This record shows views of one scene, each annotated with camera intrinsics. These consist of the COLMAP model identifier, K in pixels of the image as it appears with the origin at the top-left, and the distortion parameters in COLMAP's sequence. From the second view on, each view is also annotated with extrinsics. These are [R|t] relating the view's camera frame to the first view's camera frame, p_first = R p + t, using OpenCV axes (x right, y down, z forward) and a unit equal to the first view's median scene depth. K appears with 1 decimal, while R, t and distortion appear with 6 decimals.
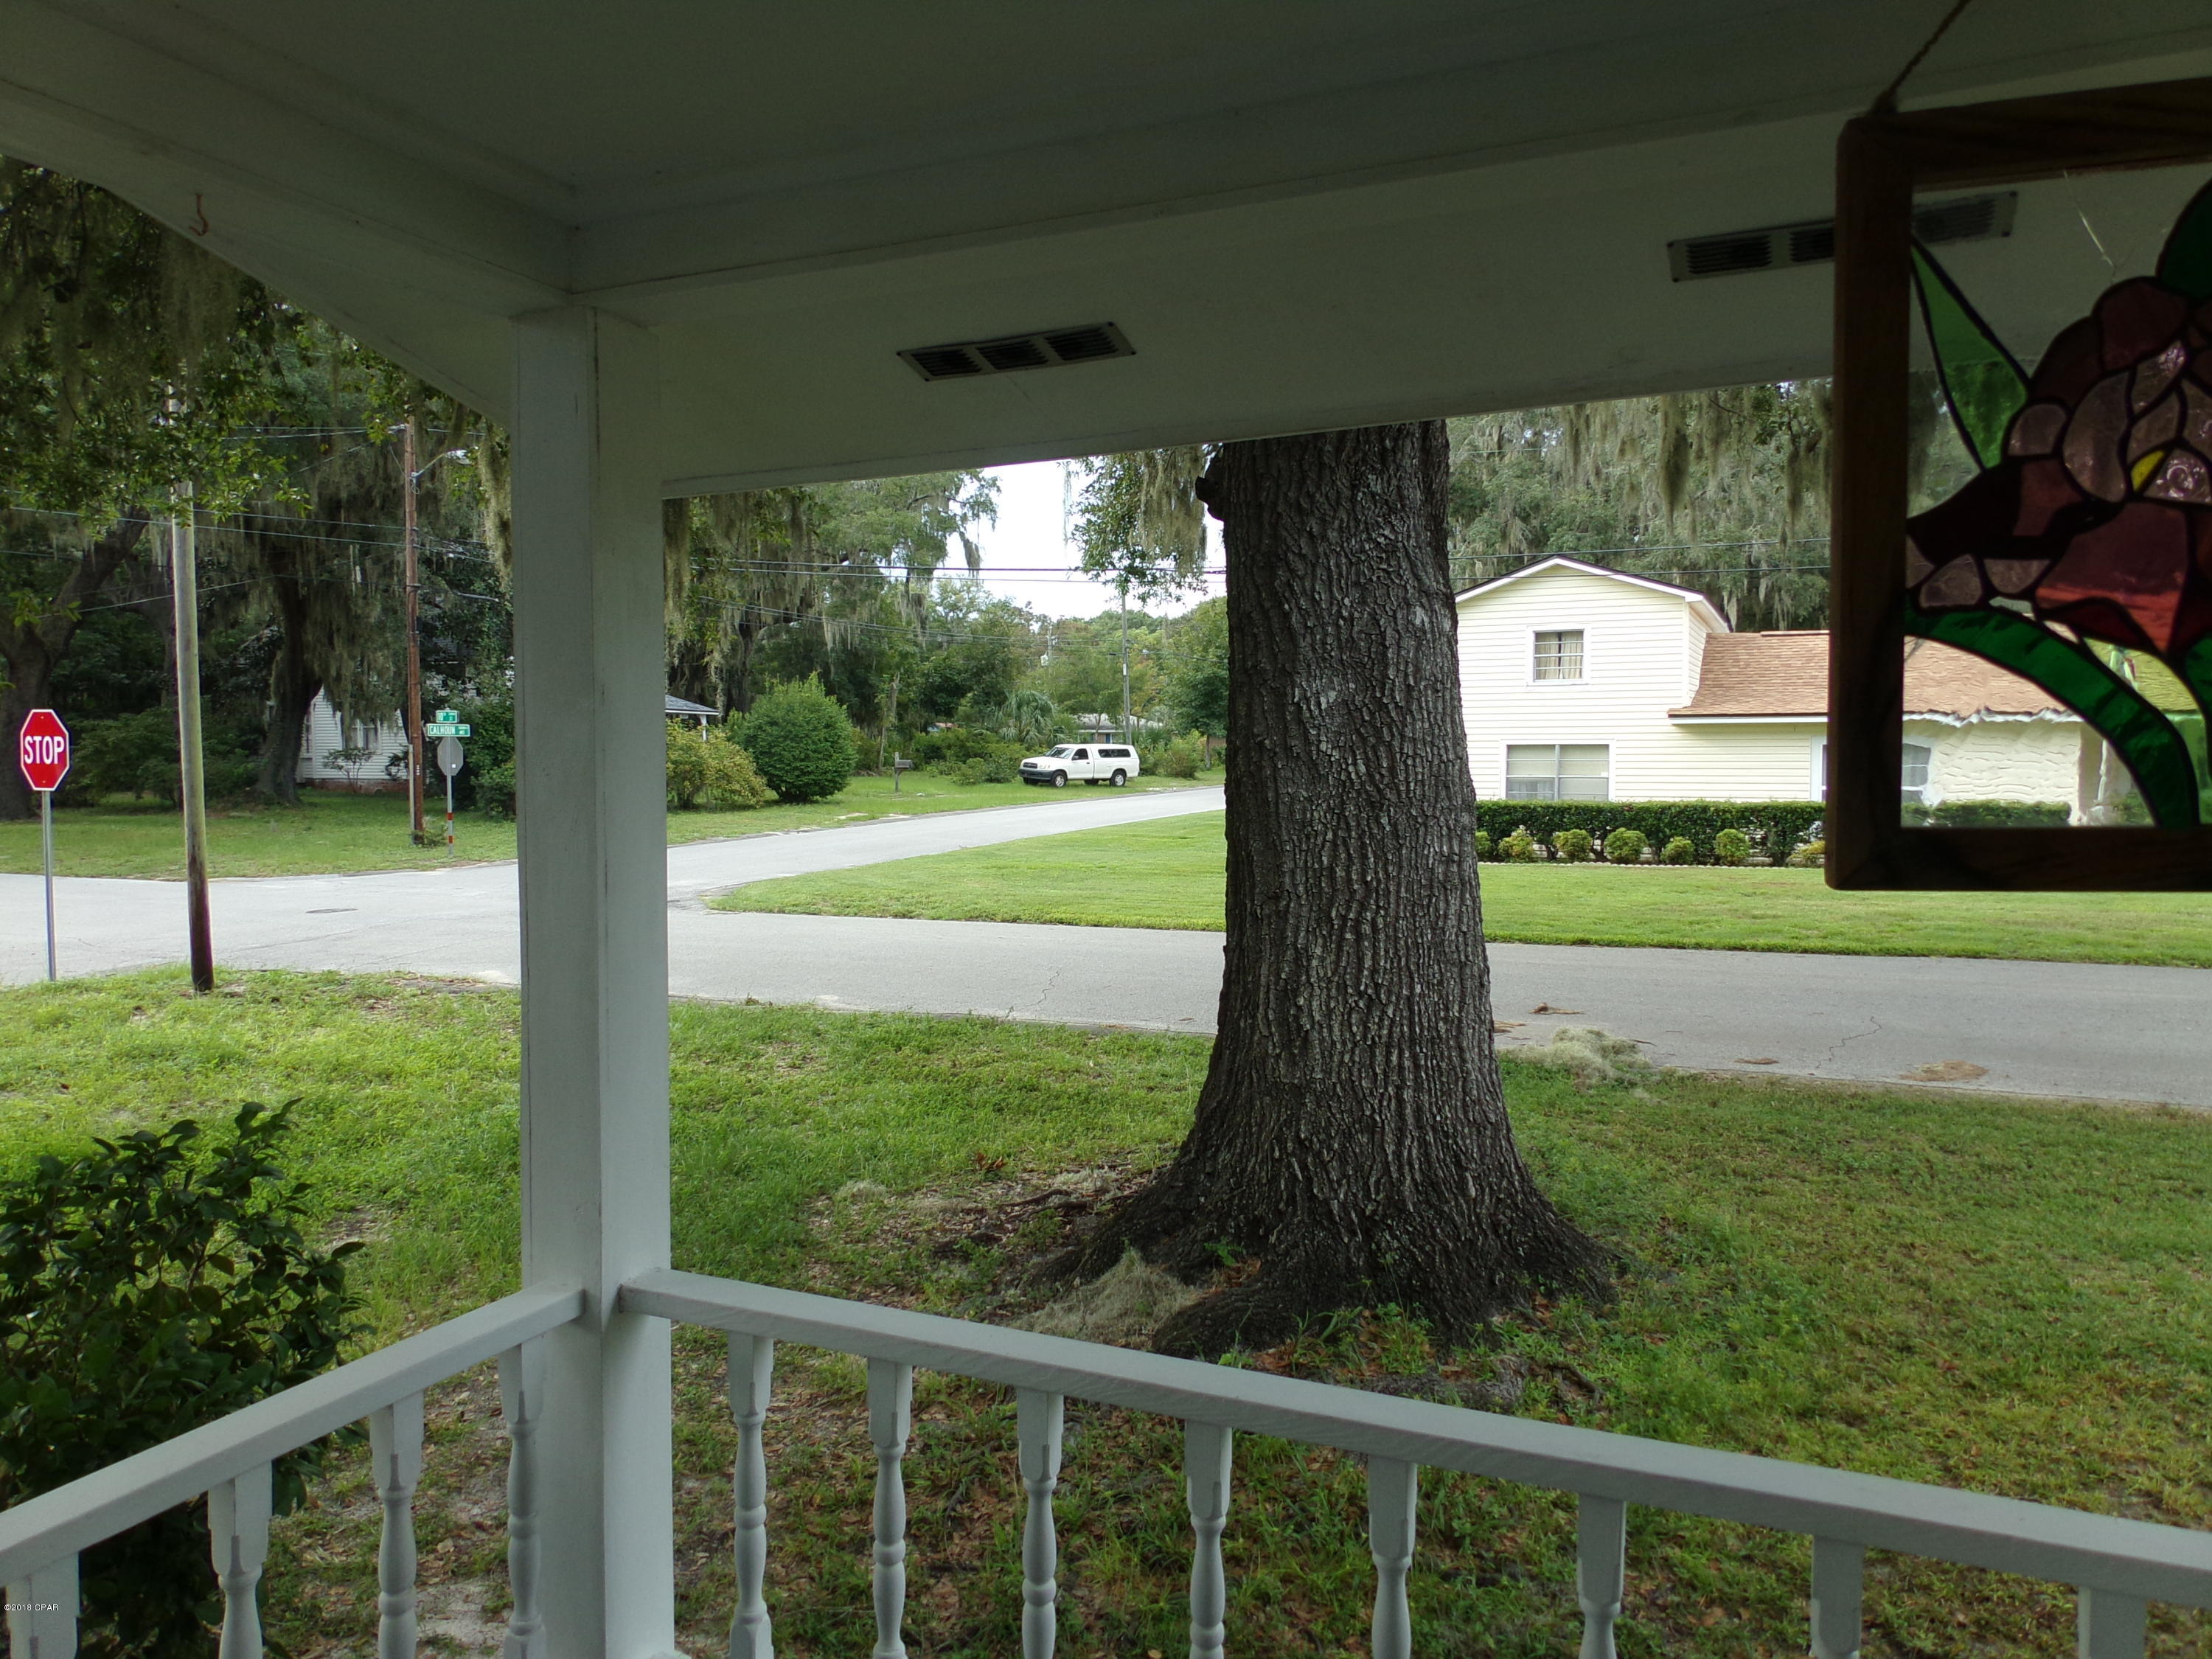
lens RADIAL K [[1546.1, 0, 1106.0], [0, 1546.1, 829.5], [0, 0, 1]] dist [-0.007773, 0.031699]
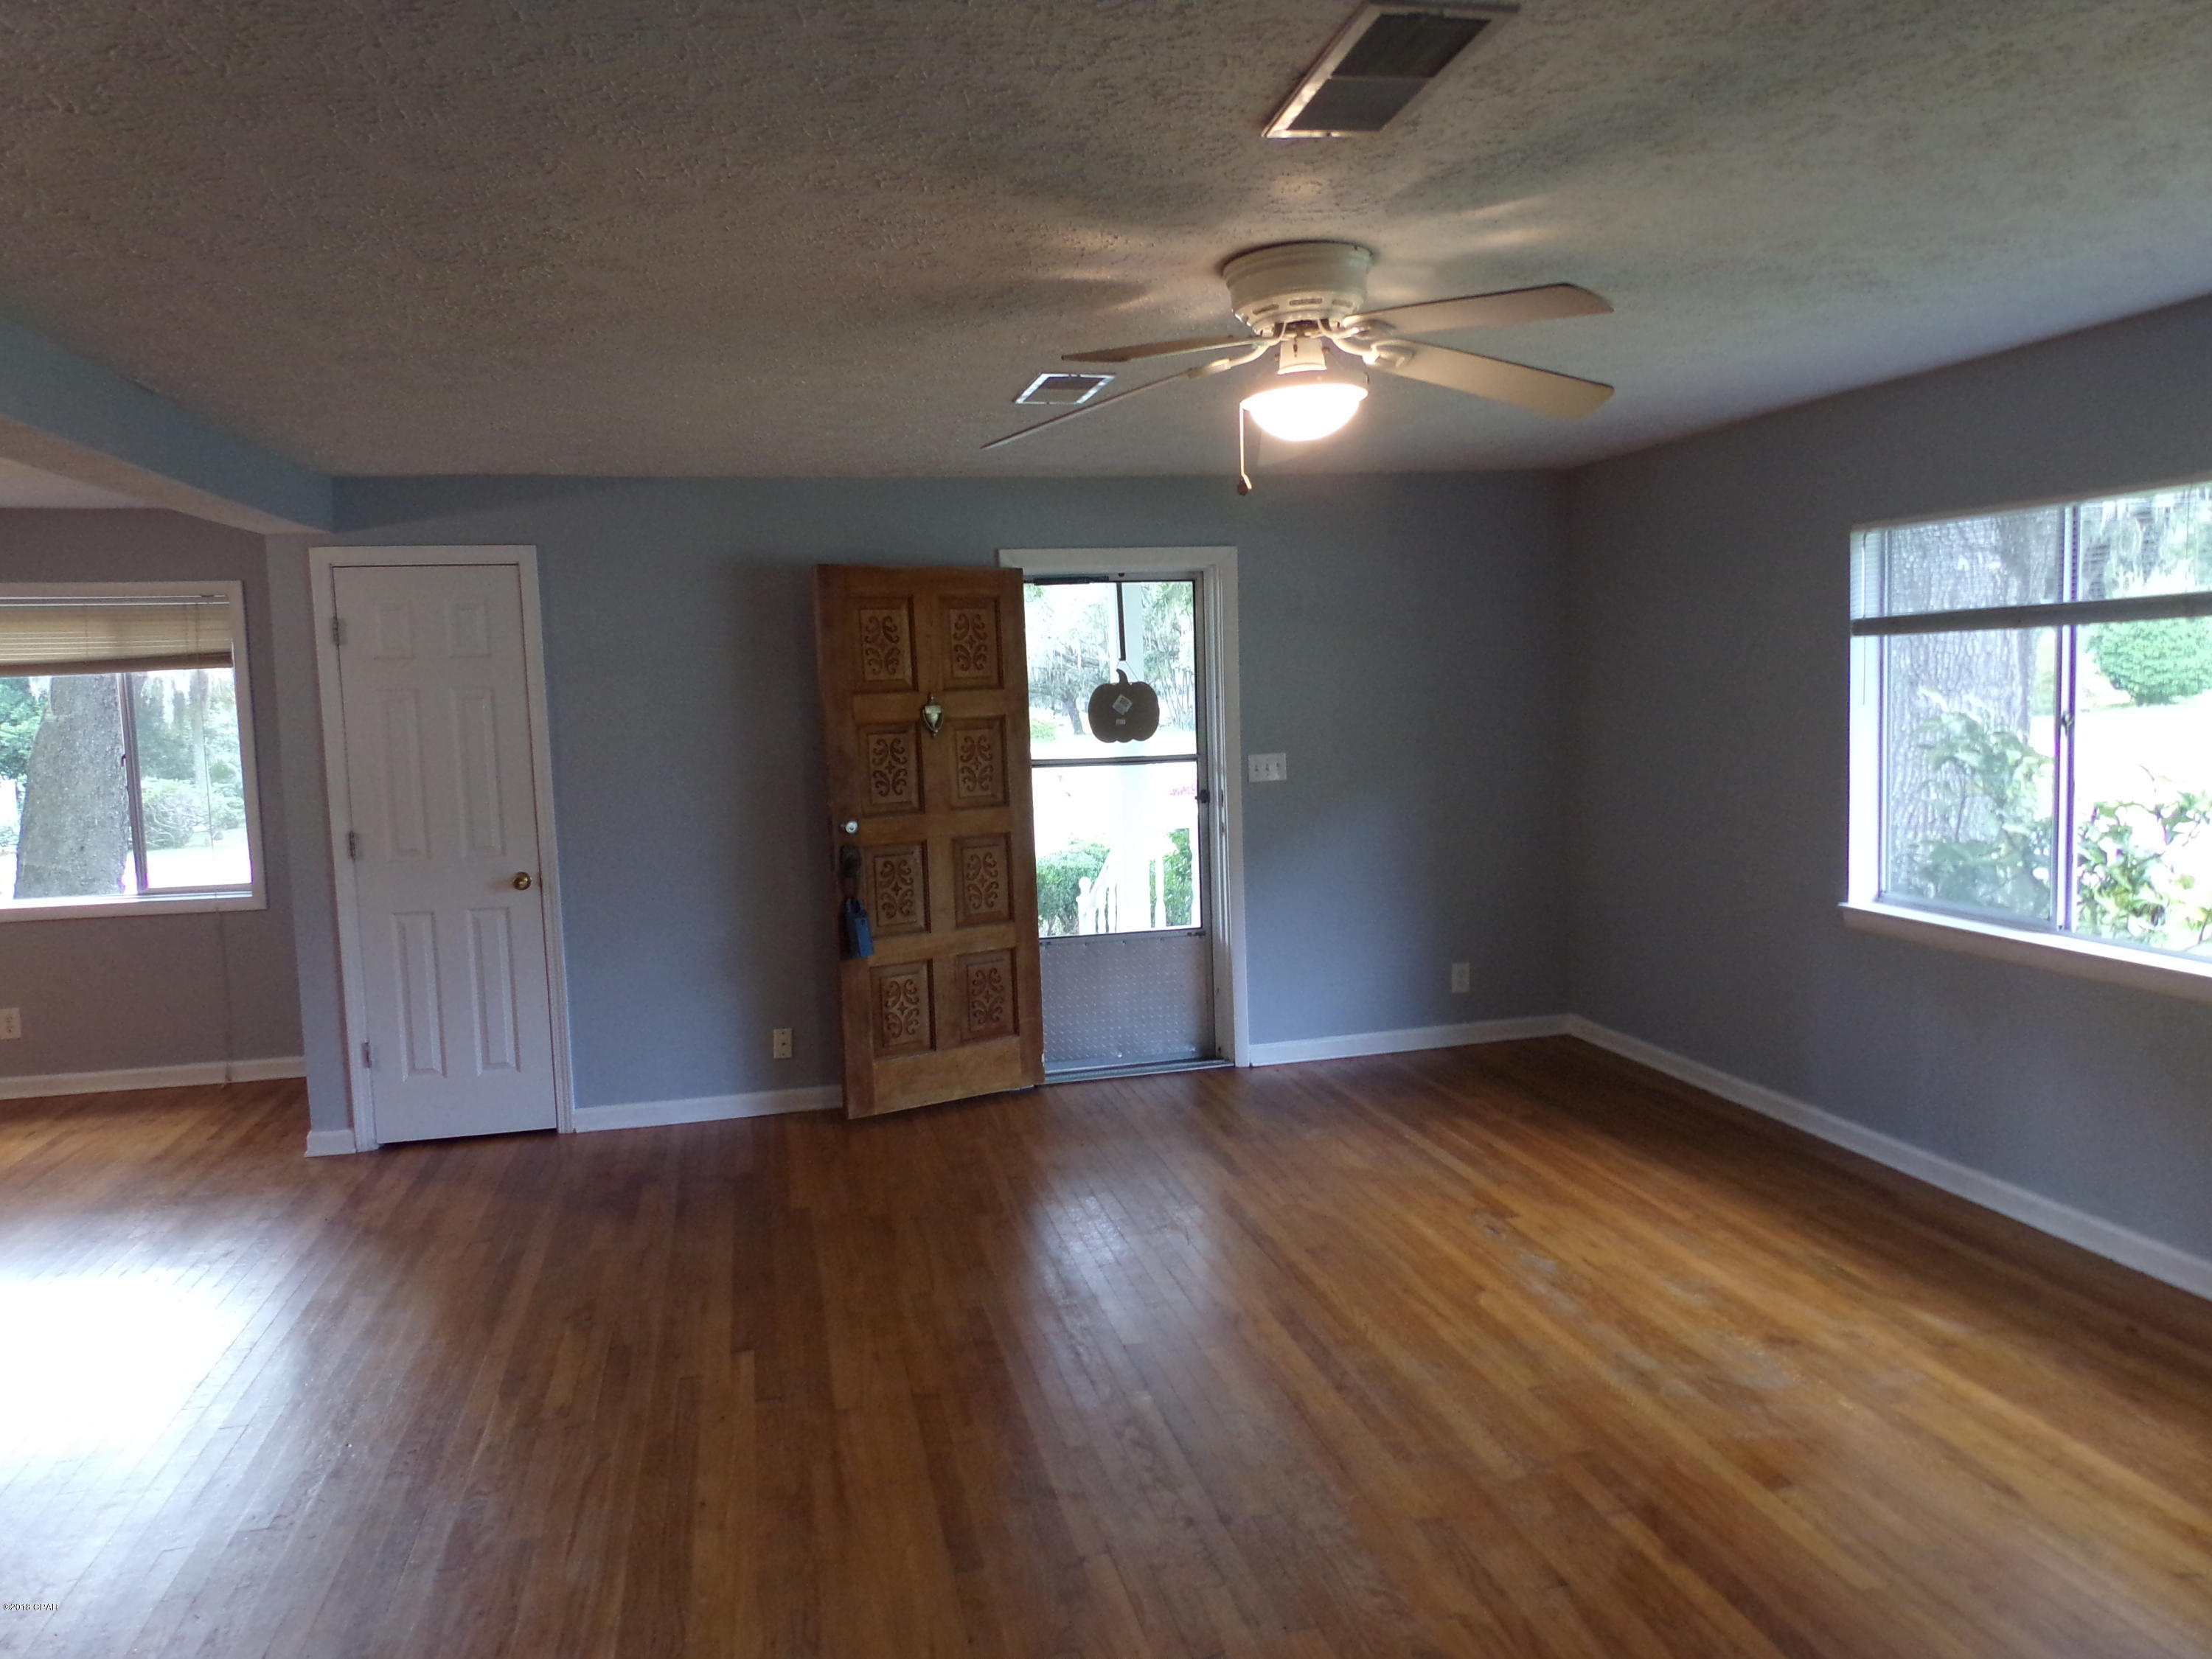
lens RADIAL K [[1546.1, 0, 1106.0], [0, 1546.1, 829.5], [0, 0, 1]] dist [-0.007773, 0.031699]
pose [[0.612795, 0.057688, -0.788133, 0.939892], [-0.012155, 0.997902, 0.063591, 0.044484], [0.790148, -0.029388, 0.612211, -0.677003]]
